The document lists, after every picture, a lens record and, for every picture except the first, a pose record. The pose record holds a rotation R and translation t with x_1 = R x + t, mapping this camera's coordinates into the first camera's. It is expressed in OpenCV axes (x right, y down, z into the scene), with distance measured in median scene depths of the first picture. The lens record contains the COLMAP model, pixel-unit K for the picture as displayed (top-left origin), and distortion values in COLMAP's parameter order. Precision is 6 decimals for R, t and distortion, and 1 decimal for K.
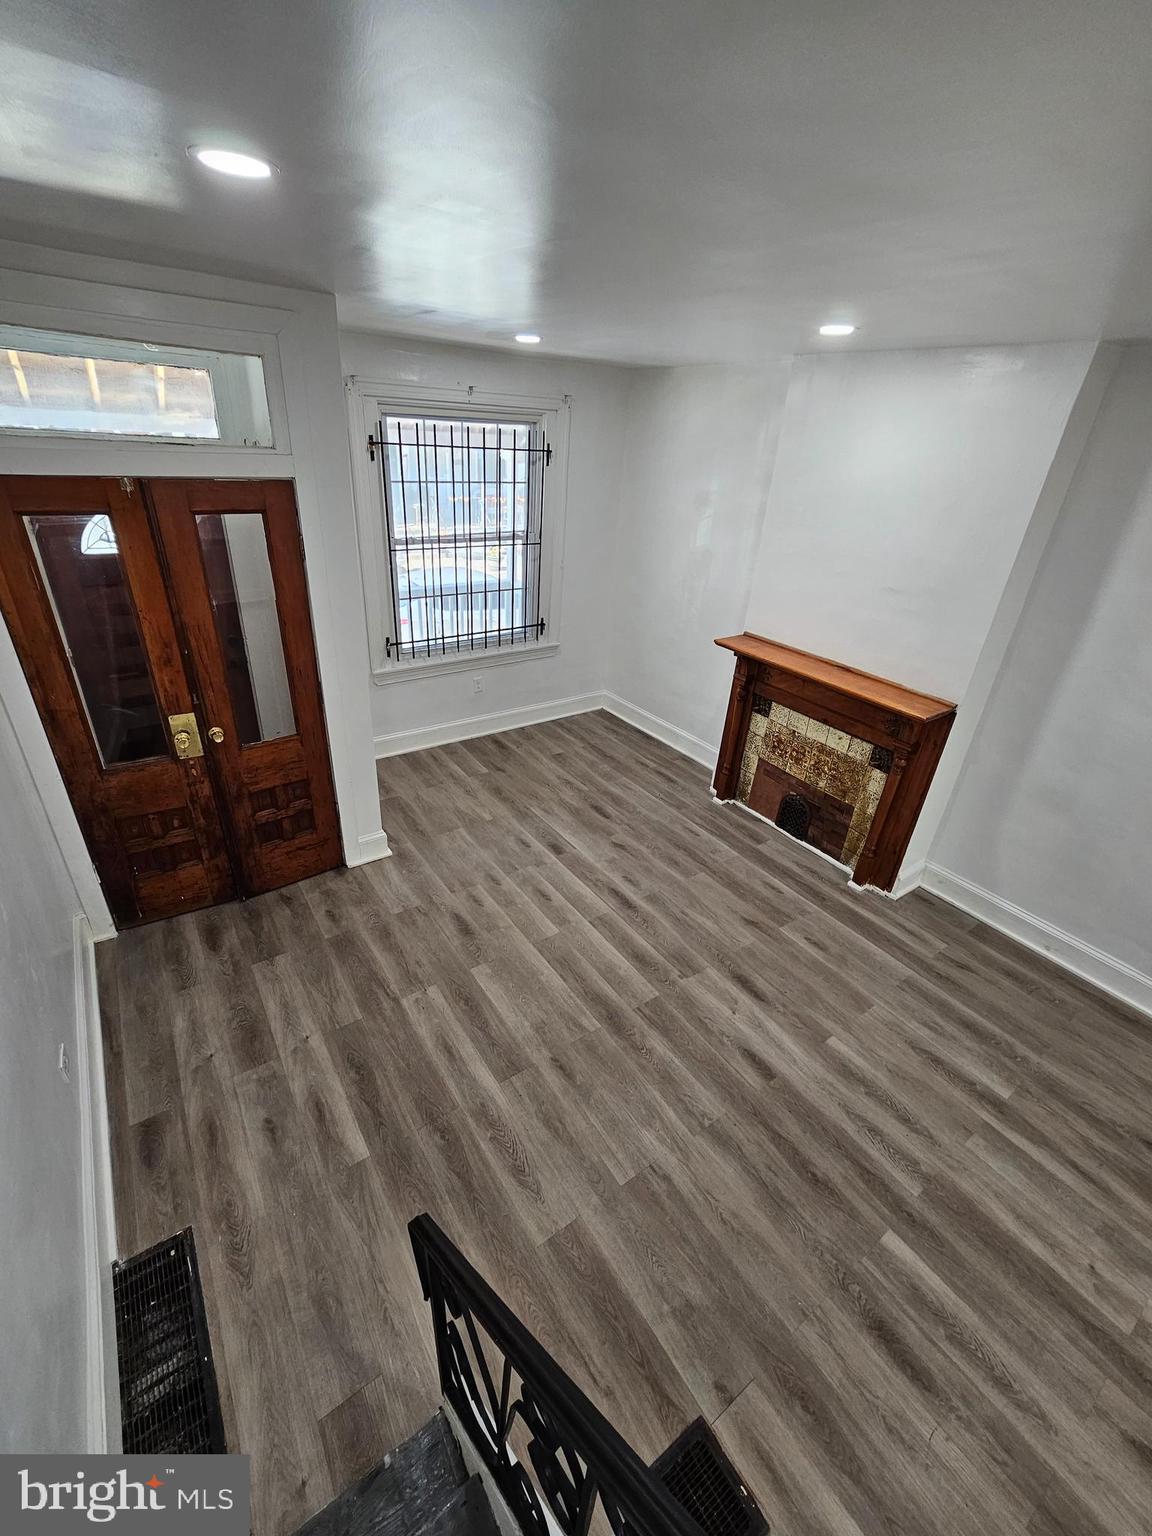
lens RADIAL K [[626.1, 0, 568.0], [0, 626.1, 762.9], [0, 0, 1]] dist [-0.002666, -0.000024]
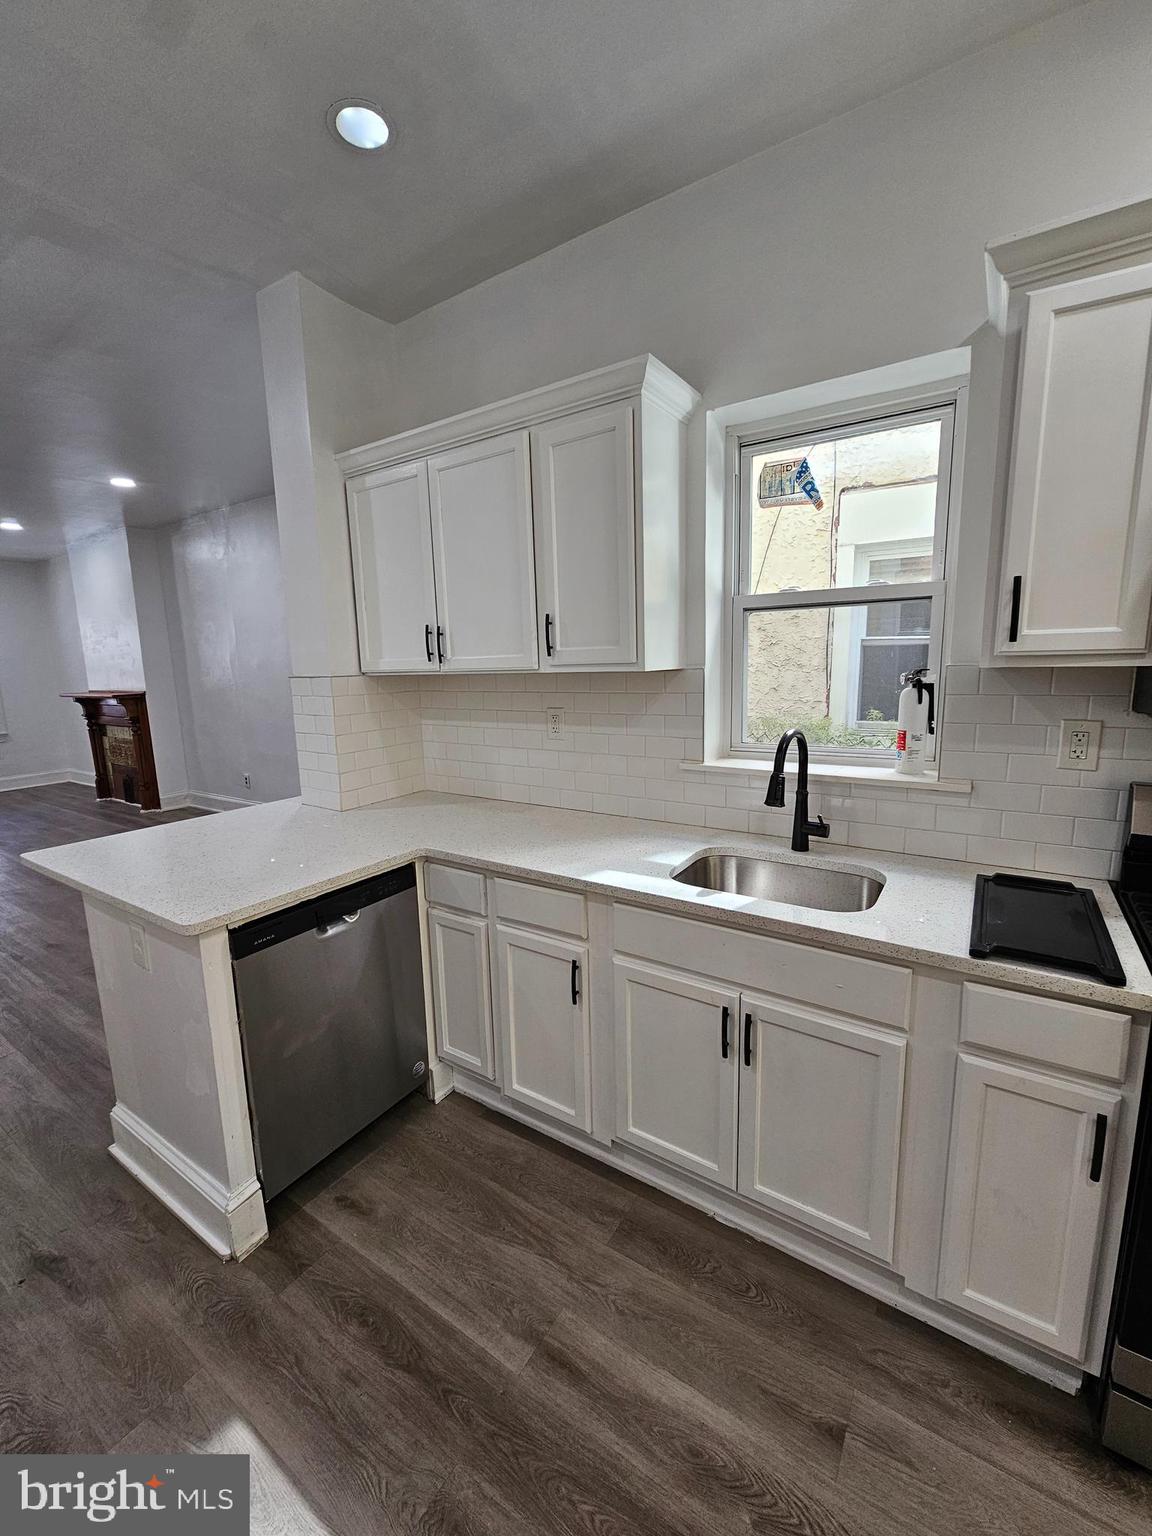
lens RADIAL K [[626.1, 0, 573.7], [0, 626.1, 765.5], [0, 0, 1]] dist [-0.002666, -0.000024]
pose [[0.928688, -0.138670, 0.343960, 1.253019], [0.236639, 0.935692, -0.261690, 1.022047], [-0.285552, 0.324423, 0.901781, -1.141915]]
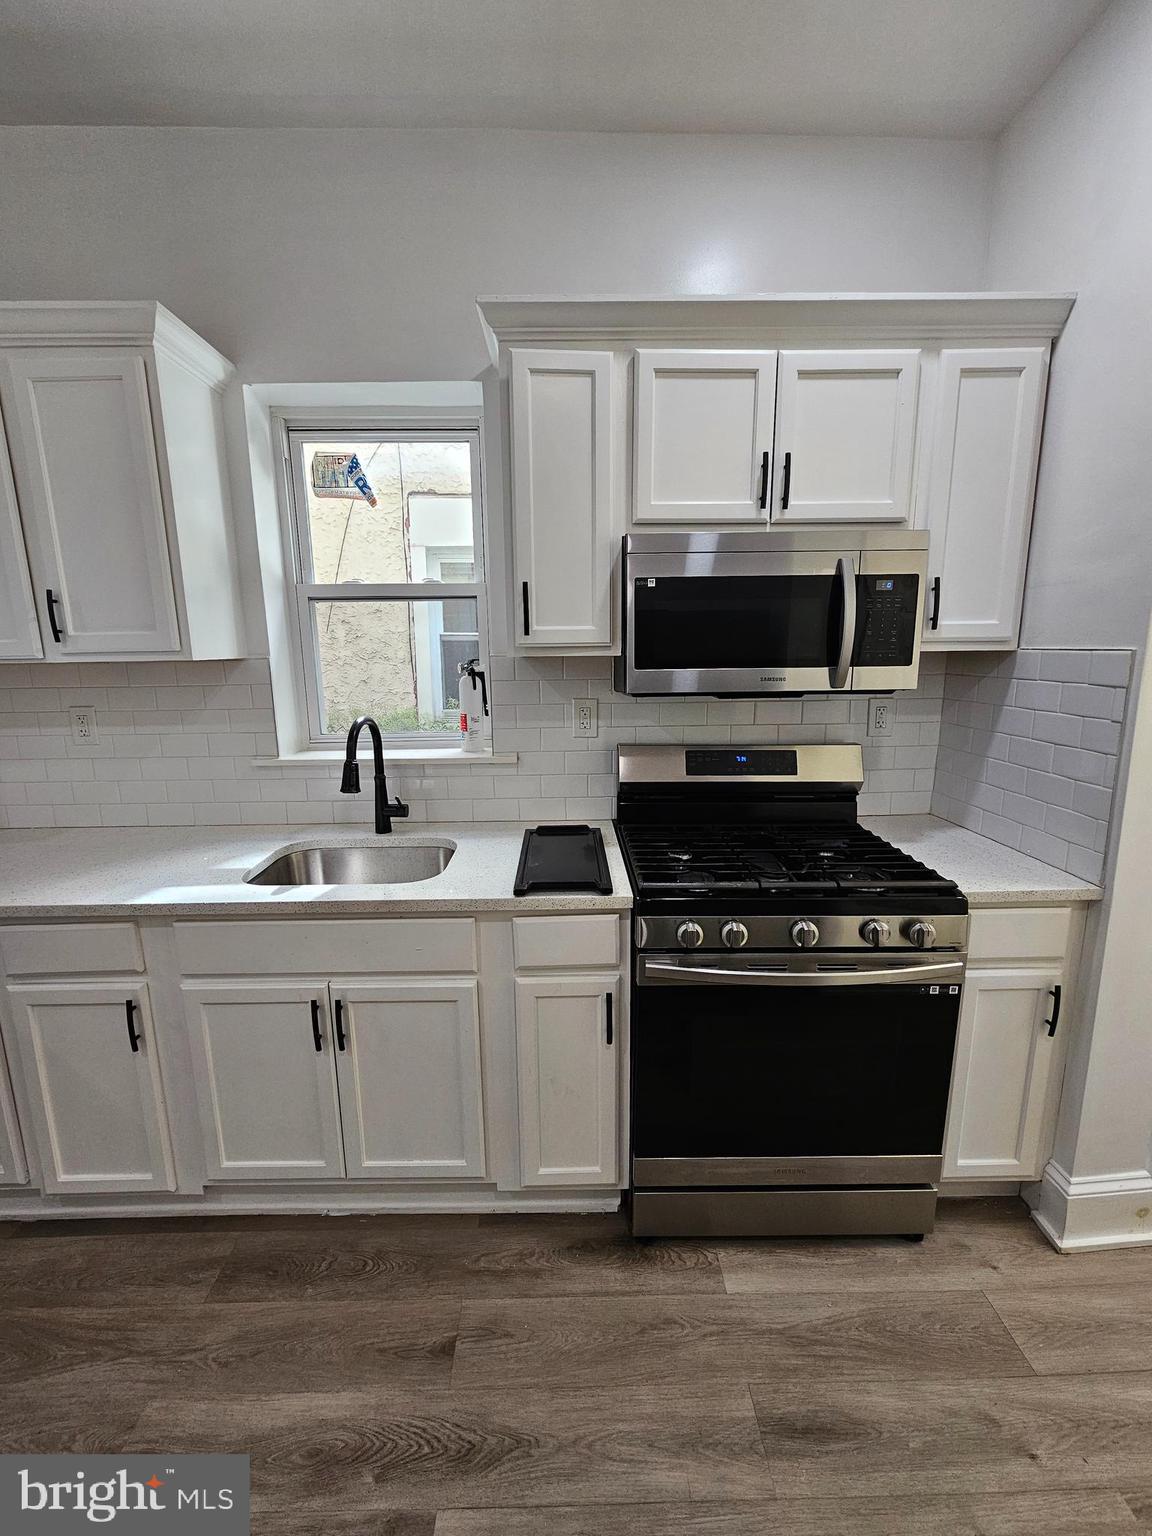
lens RADIAL K [[626.1, 0, 569.2], [0, 626.1, 763.2], [0, 0, 1]] dist [-0.002666, -0.000024]
pose [[0.564888, -0.211482, 0.797607, 1.270590], [0.421555, 0.904906, -0.058625, 1.044992], [-0.709361, 0.369352, 0.600322, -1.169890]]
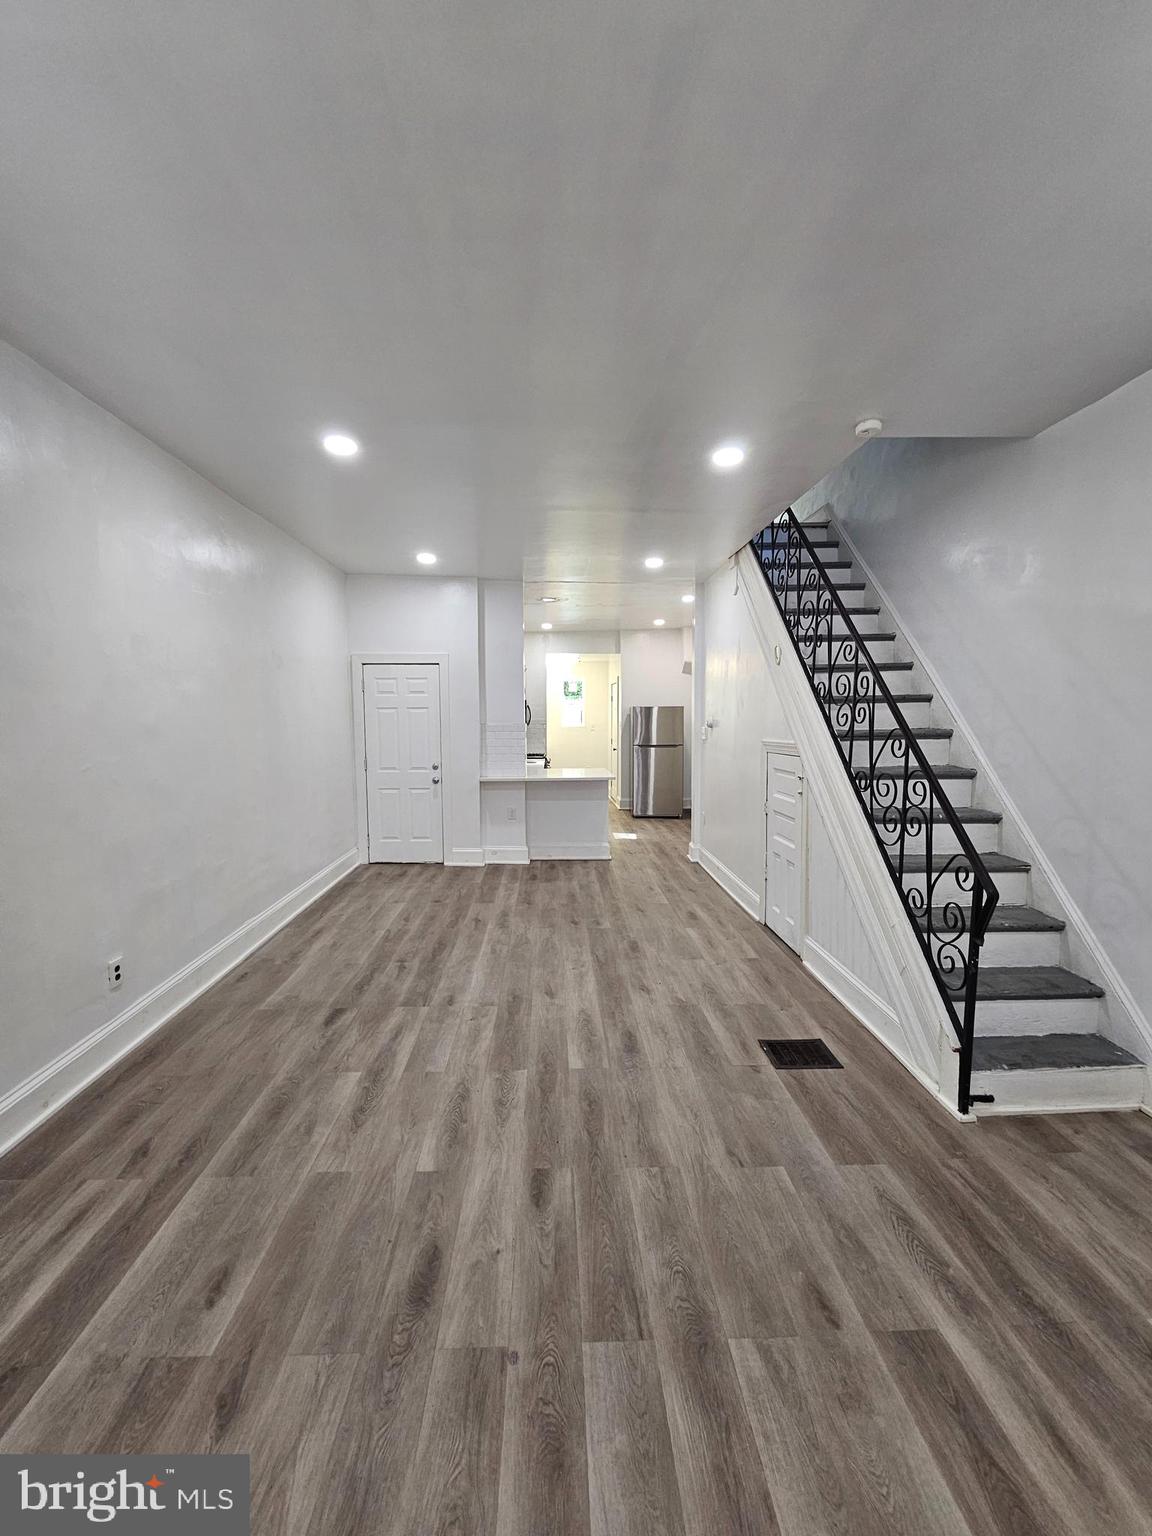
lens RADIAL K [[626.1, 0, 570.5], [0, 626.1, 762.0], [0, 0, 1]] dist [-0.002666, -0.000024]
pose [[-0.838388, -0.097876, 0.536214, -0.069232], [0.213012, 0.846684, 0.487598, -0.274688], [-0.501728, 0.523017, -0.689001, 1.115187]]
